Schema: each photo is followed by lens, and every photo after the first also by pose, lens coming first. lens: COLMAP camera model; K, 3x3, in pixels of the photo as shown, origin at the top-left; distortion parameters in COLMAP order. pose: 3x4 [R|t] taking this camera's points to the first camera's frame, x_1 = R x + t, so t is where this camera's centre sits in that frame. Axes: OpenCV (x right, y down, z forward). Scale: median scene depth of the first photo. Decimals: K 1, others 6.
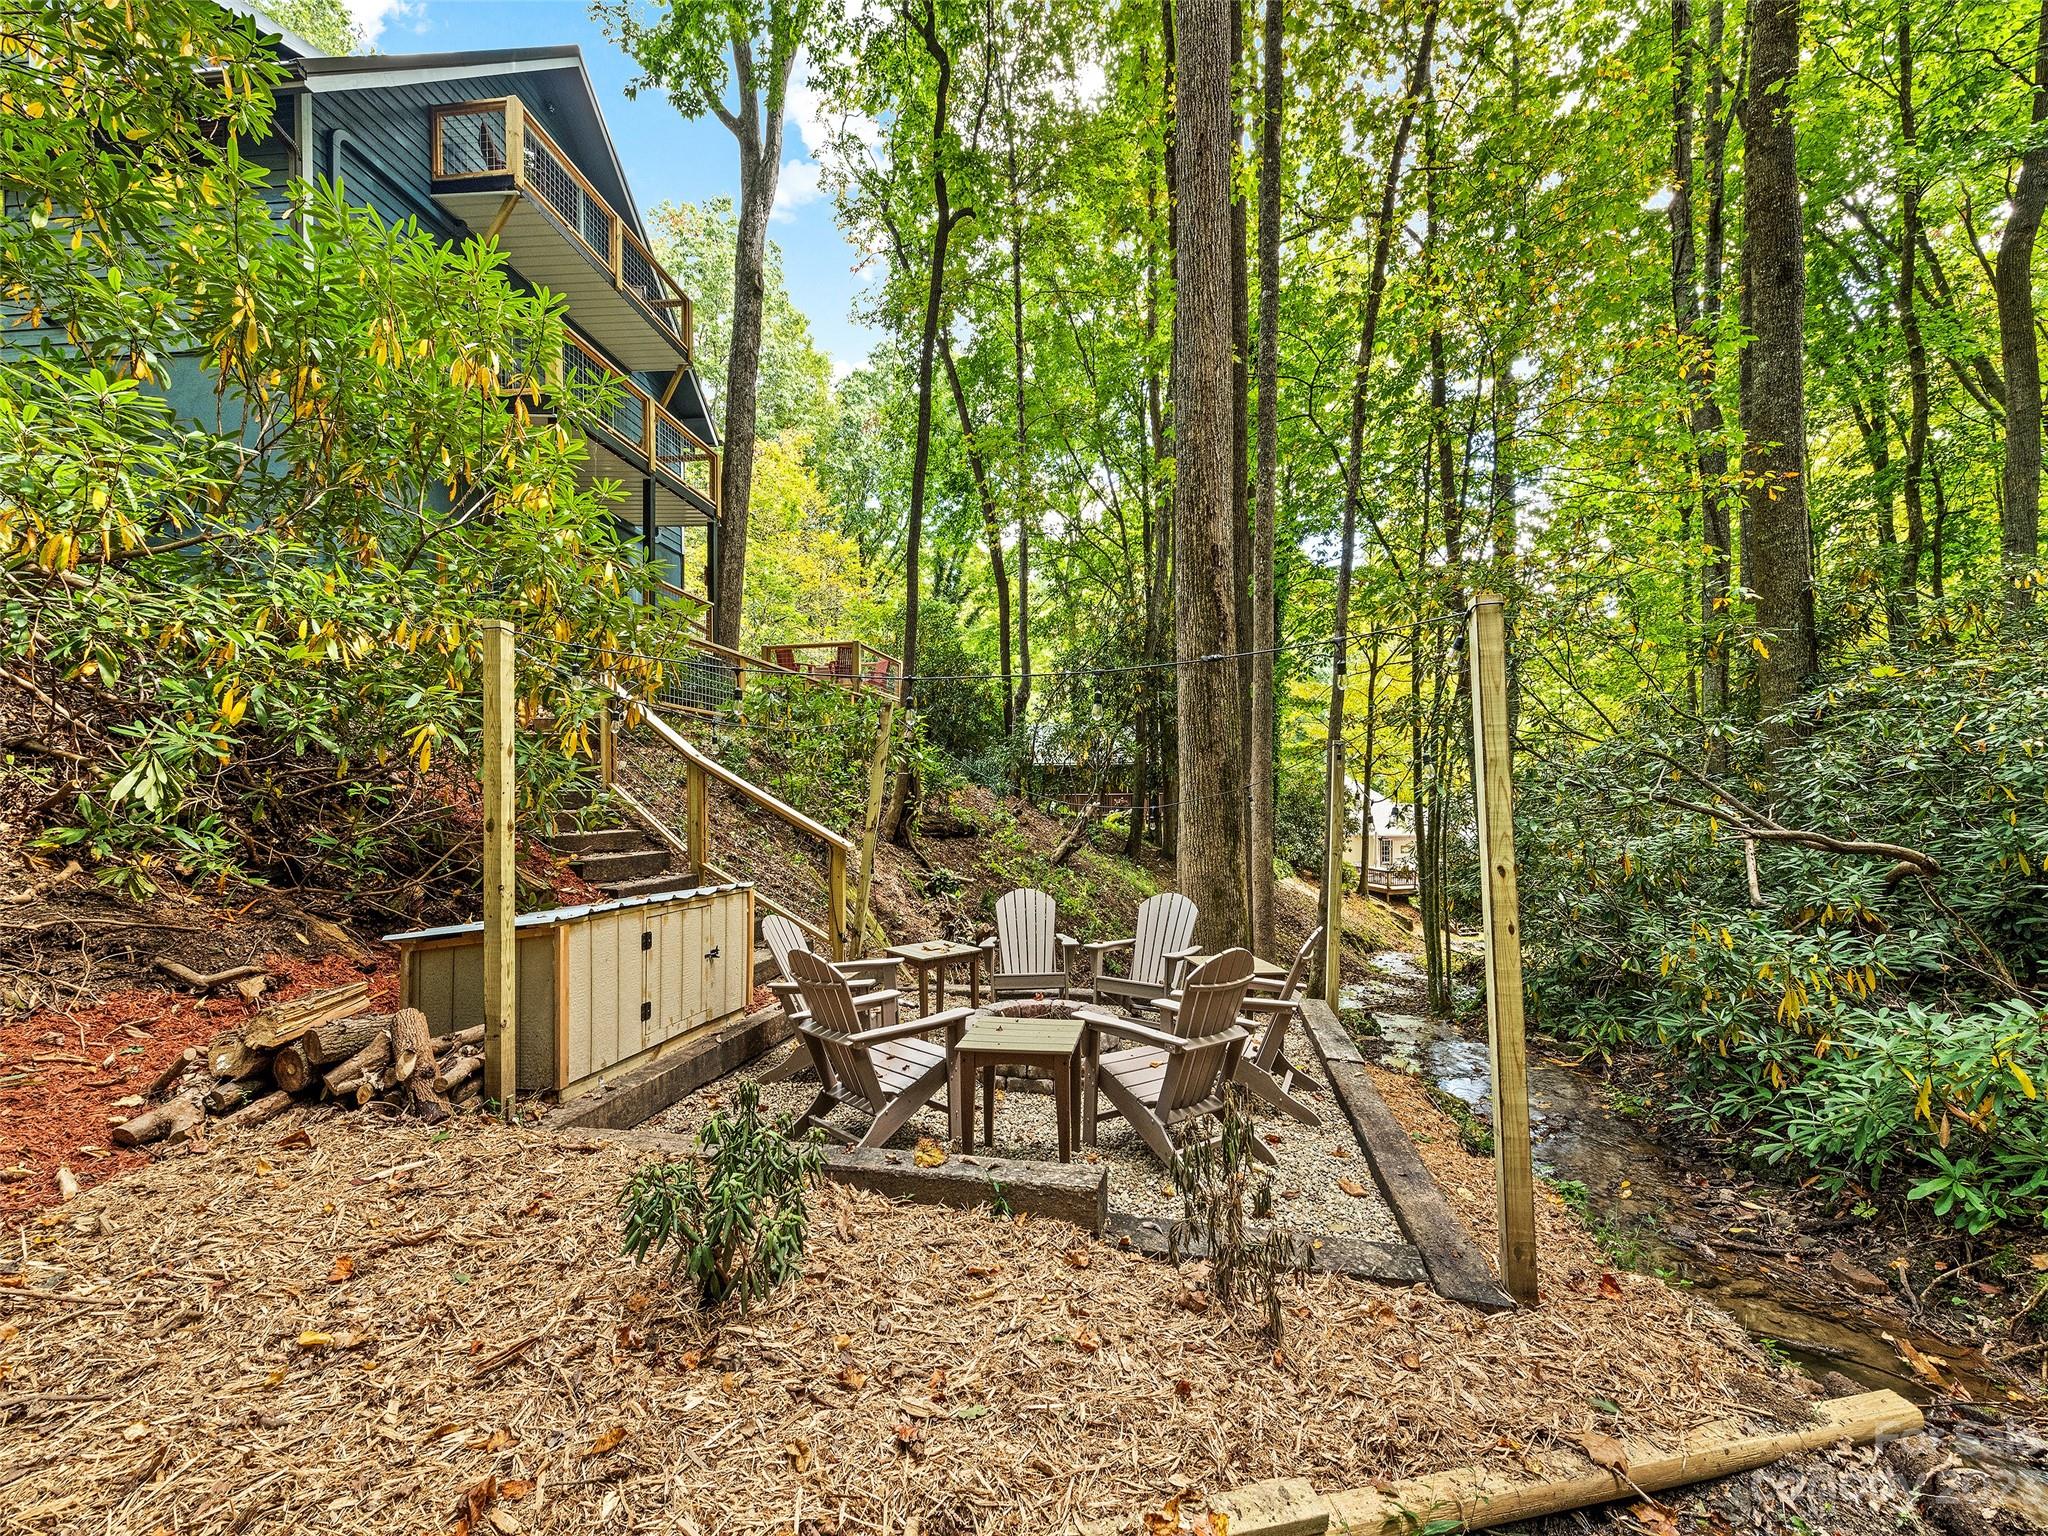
lens RADIAL K [[803.1, 0, 1011.2], [0, 803.1, 764.6], [0, 0, 1]] dist [0.009639, -0.001884]
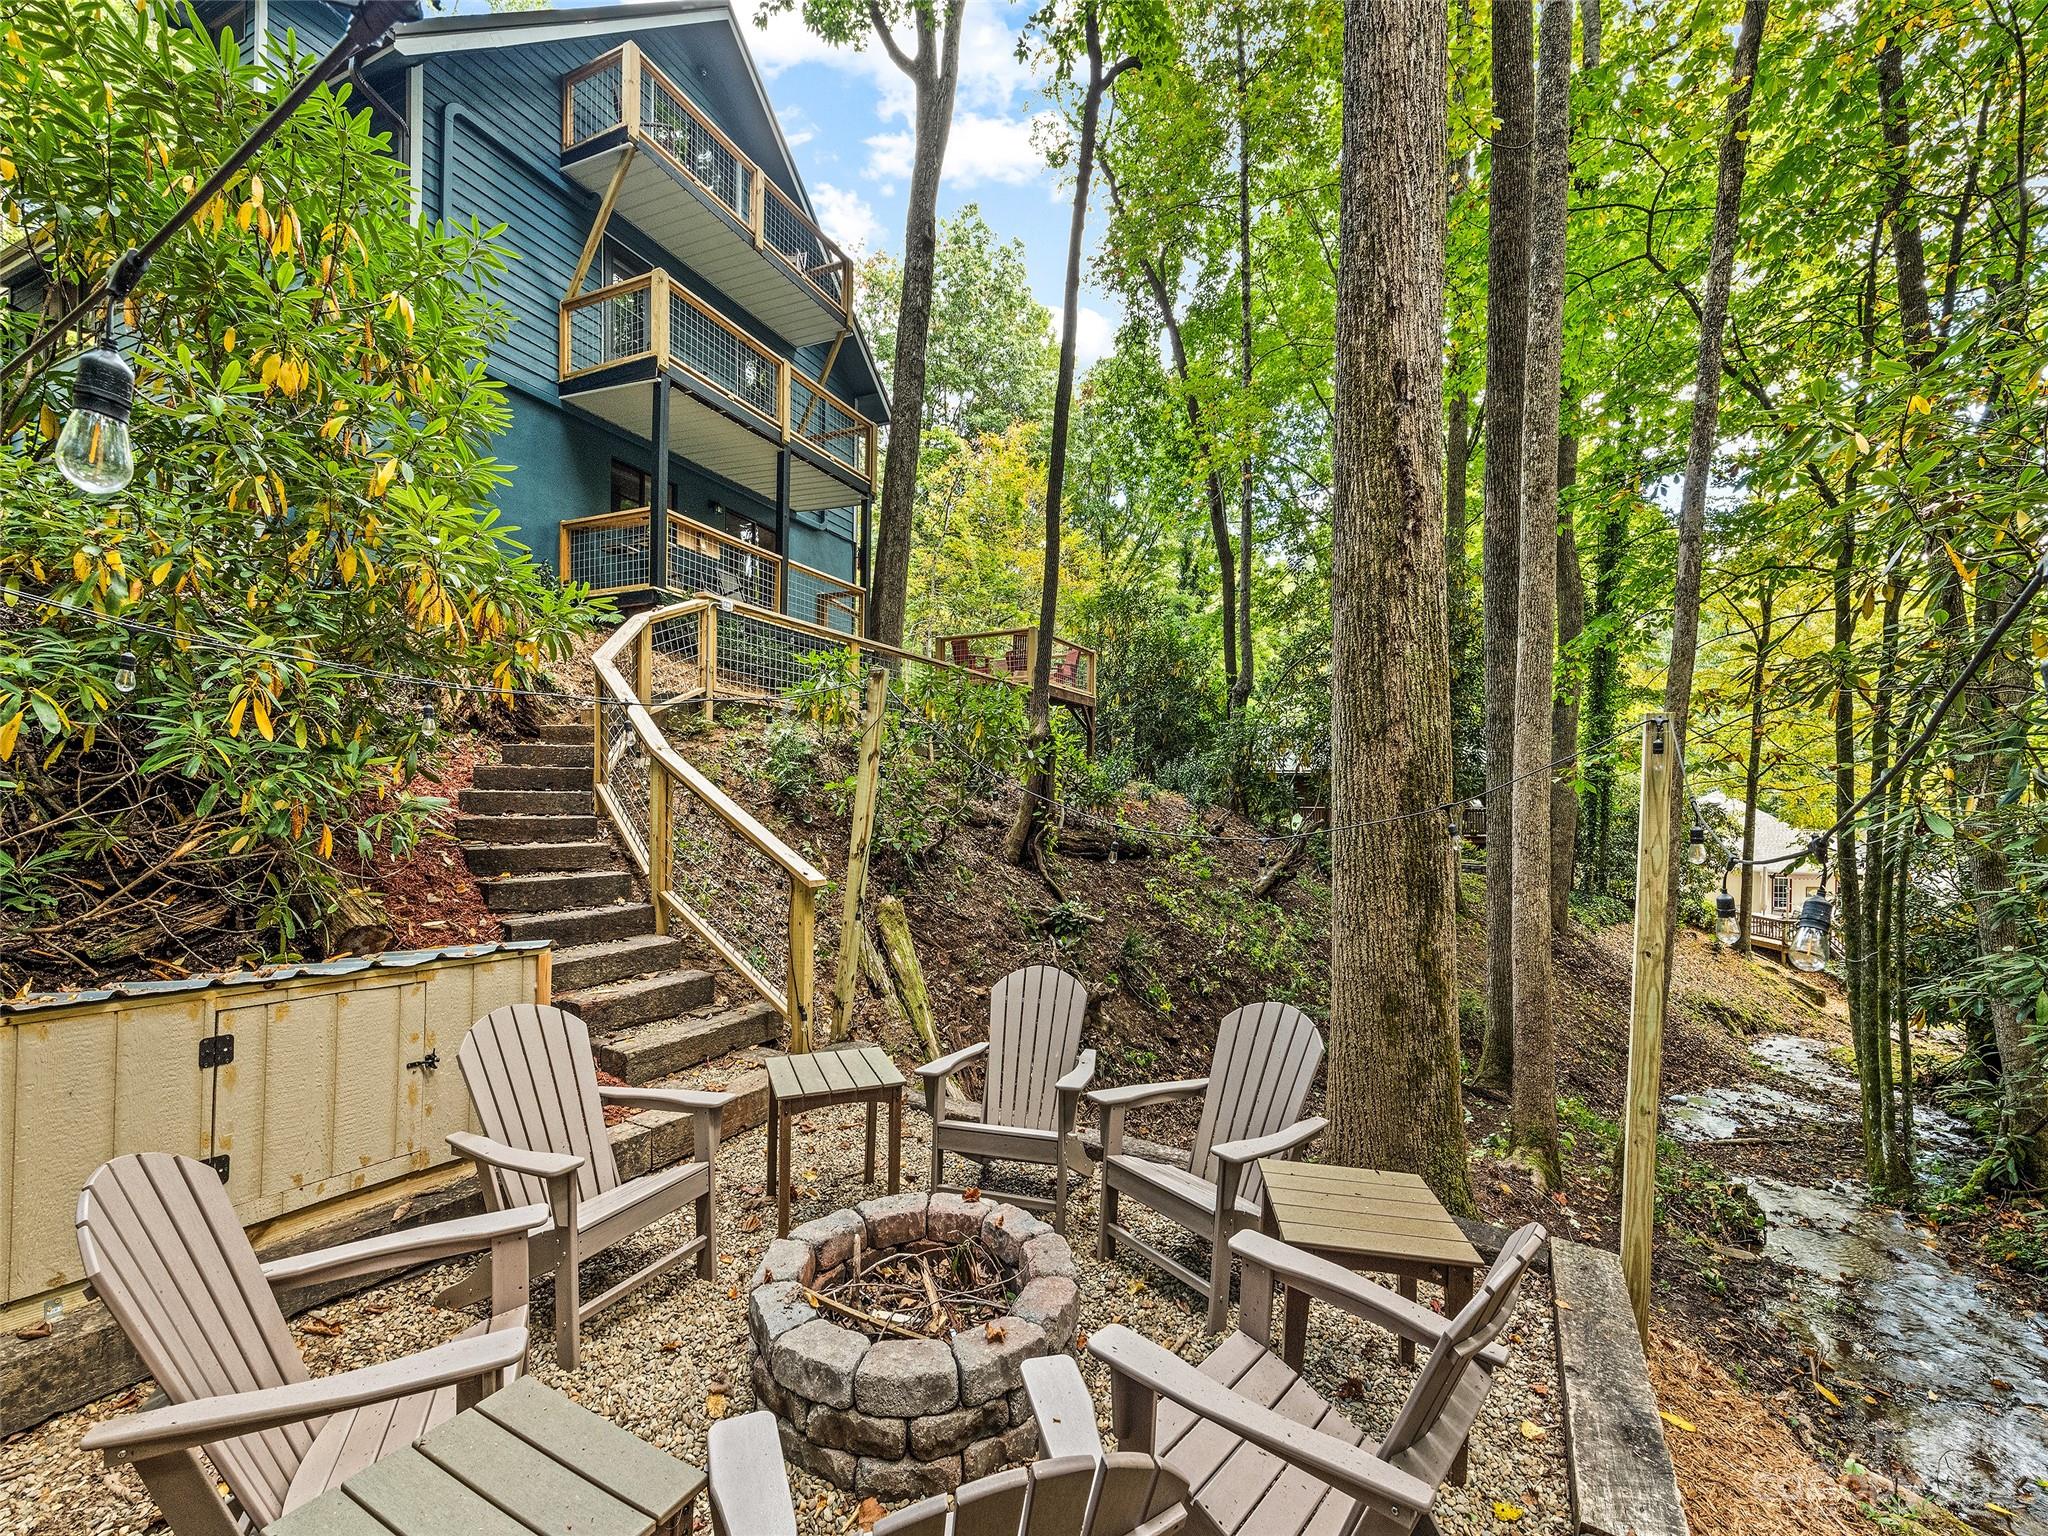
lens RADIAL K [[803.1, 0, 1041.6], [0, 803.1, 773.0], [0, 0, 1]] dist [0.009639, -0.001884]
pose [[0.953594, 0.009651, -0.300940, 0.089219], [-0.009664, 0.999952, 0.001446, 0.003567], [0.300940, 0.001529, 0.953642, 0.190864]]
